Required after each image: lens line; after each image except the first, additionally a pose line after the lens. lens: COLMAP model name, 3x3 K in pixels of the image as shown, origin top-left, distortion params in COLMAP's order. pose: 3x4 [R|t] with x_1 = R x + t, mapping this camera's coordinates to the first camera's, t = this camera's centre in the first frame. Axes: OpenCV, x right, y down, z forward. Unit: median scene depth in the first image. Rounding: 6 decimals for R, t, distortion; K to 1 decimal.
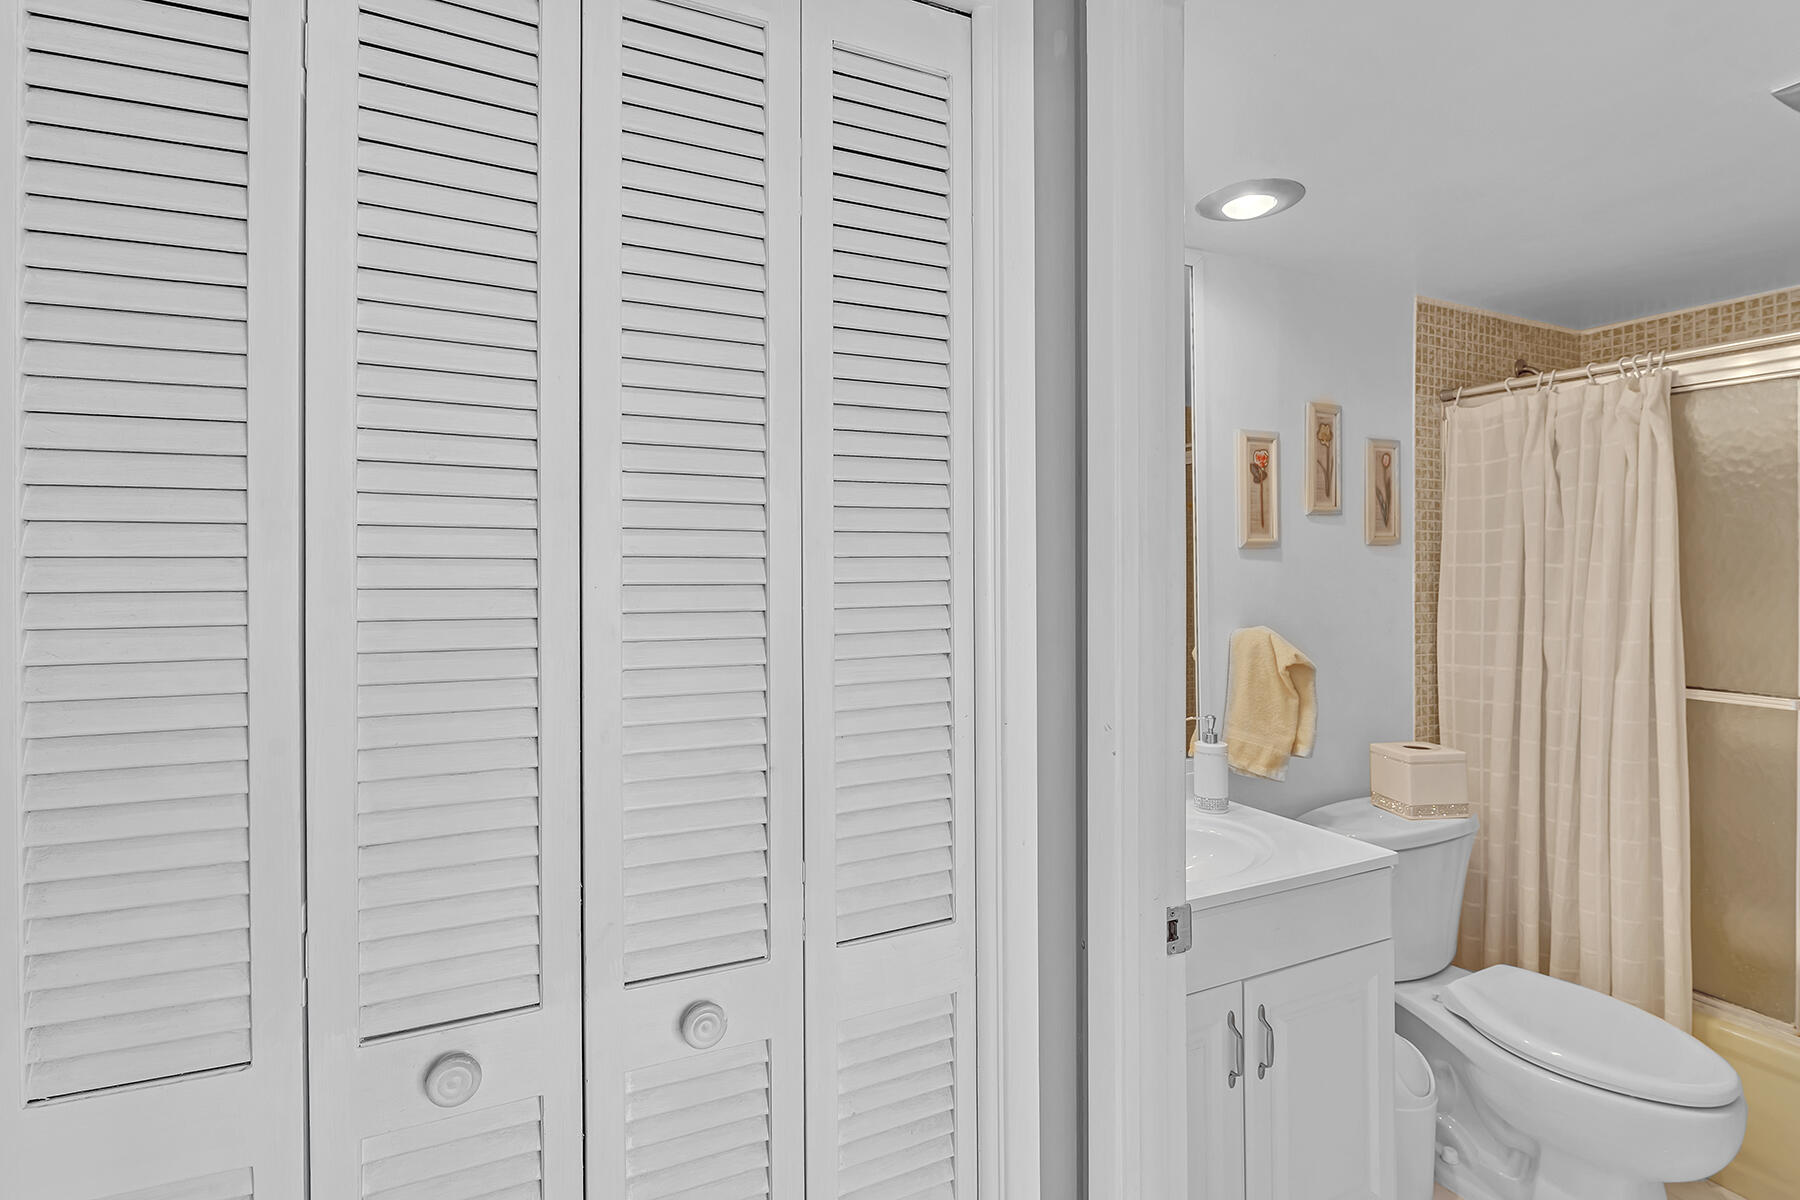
lens RADIAL K [[878.6, 0, 903.2], [0, 878.6, 568.8], [0, 0, 1]] dist [-0.001364, -0.000582]
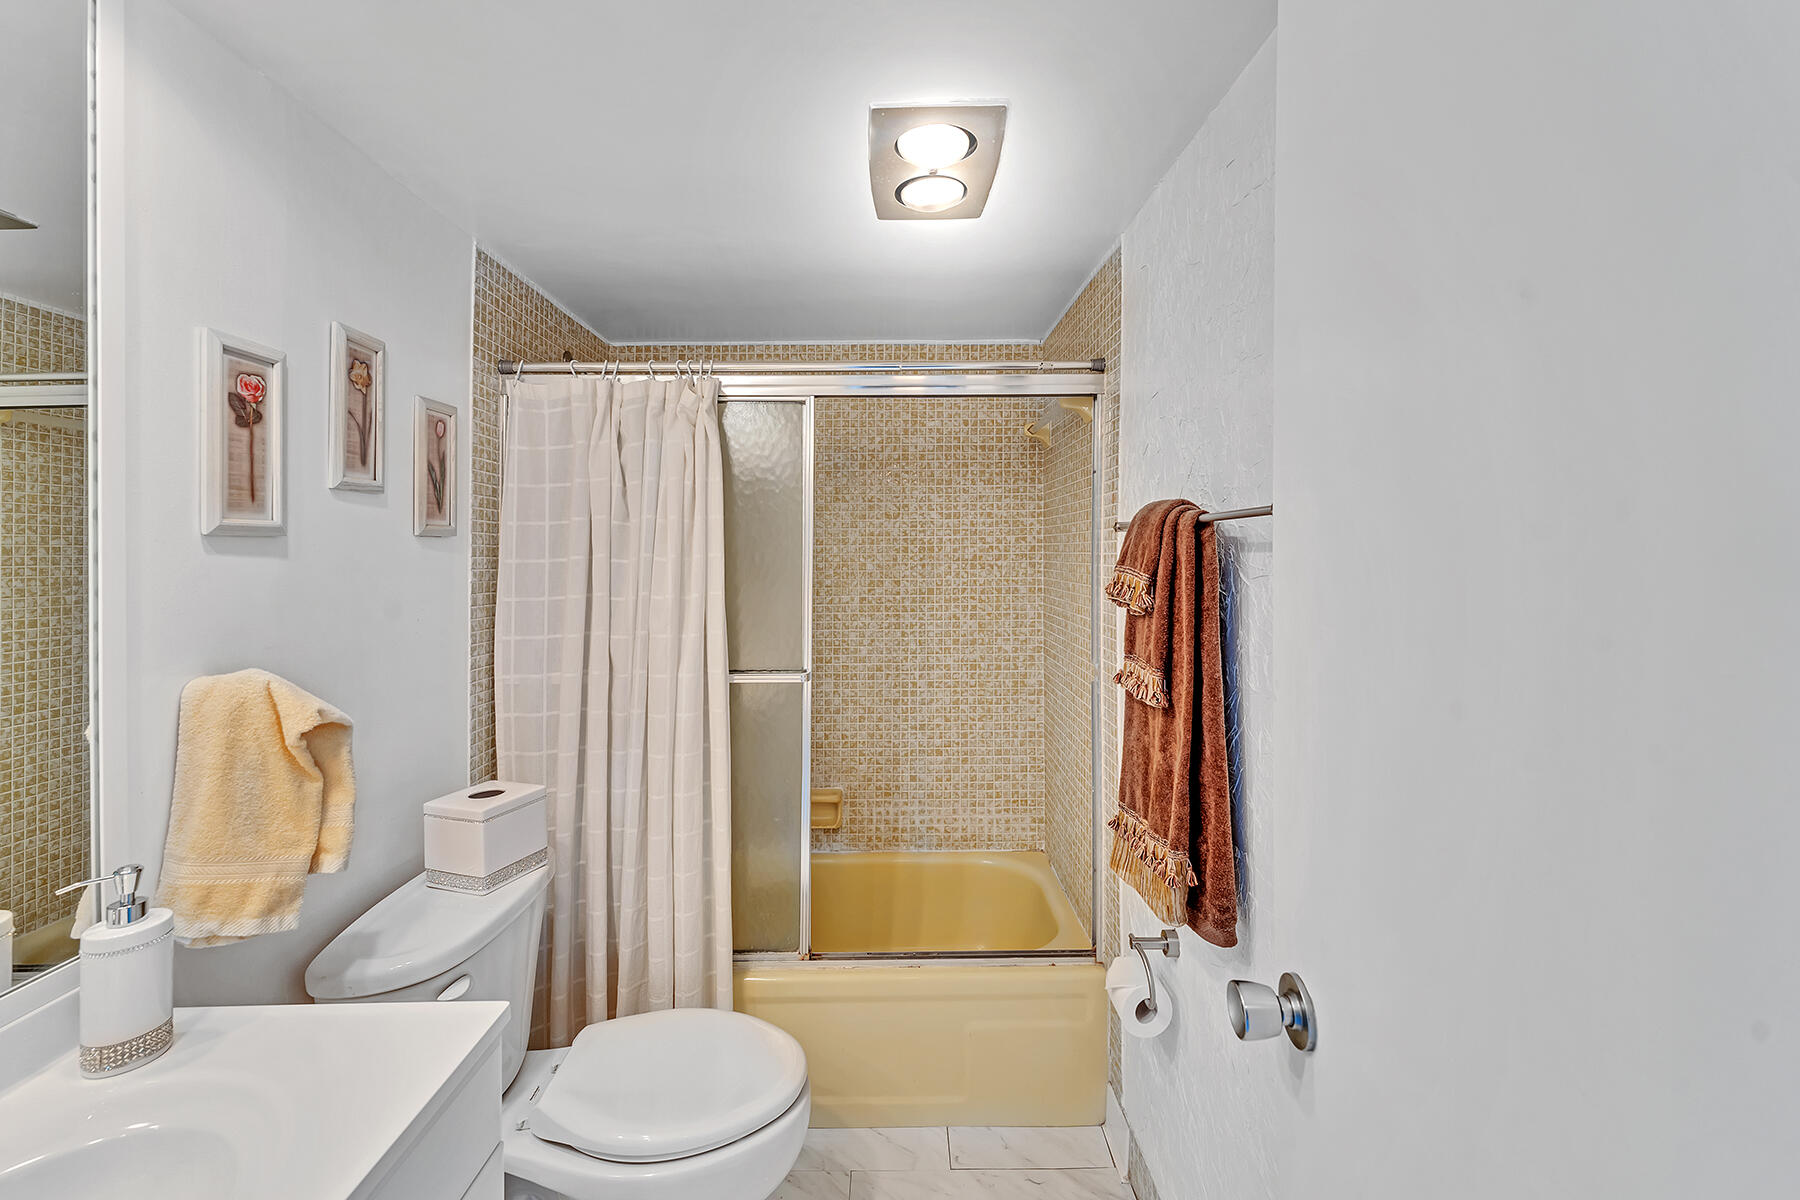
lens RADIAL K [[745.3, 0, 905.0], [0, 745.3, 538.3], [0, 0, 1]] dist [0.000111, -0.000057]
pose [[0.423506, 0.018954, 0.905695, 0.127643], [0.010775, 0.999605, -0.025957, -0.003981], [-0.905829, 0.020752, 0.423134, 0.355250]]
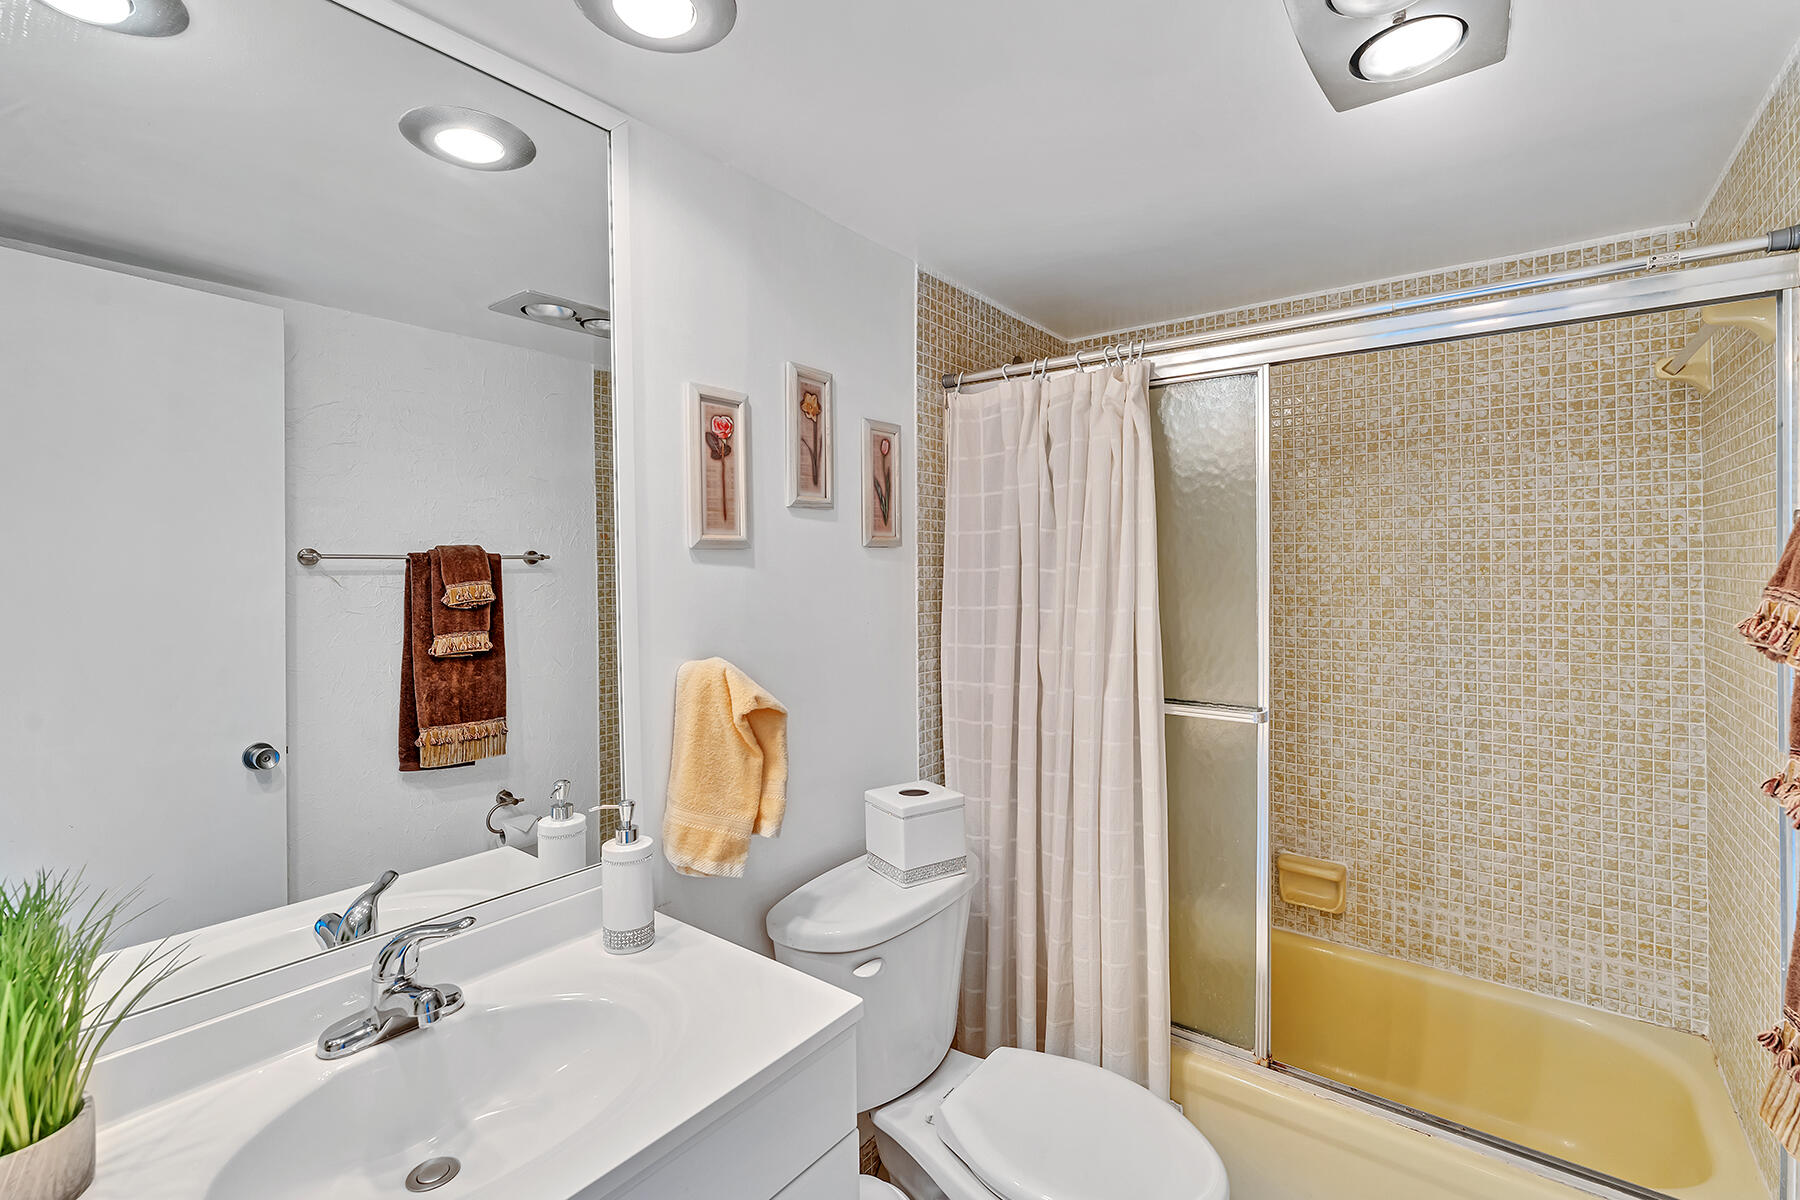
lens RADIAL K [[806.7, 0, 908.9], [0, 806.7, 560.3], [0, 0, 1]] dist [-0.003913, -0.000036]
pose [[0.891349, 0.002421, 0.453311, 0.226272], [0.003633, 0.999915, -0.012484, -0.004671], [-0.453303, 0.012774, 0.891265, 0.309271]]
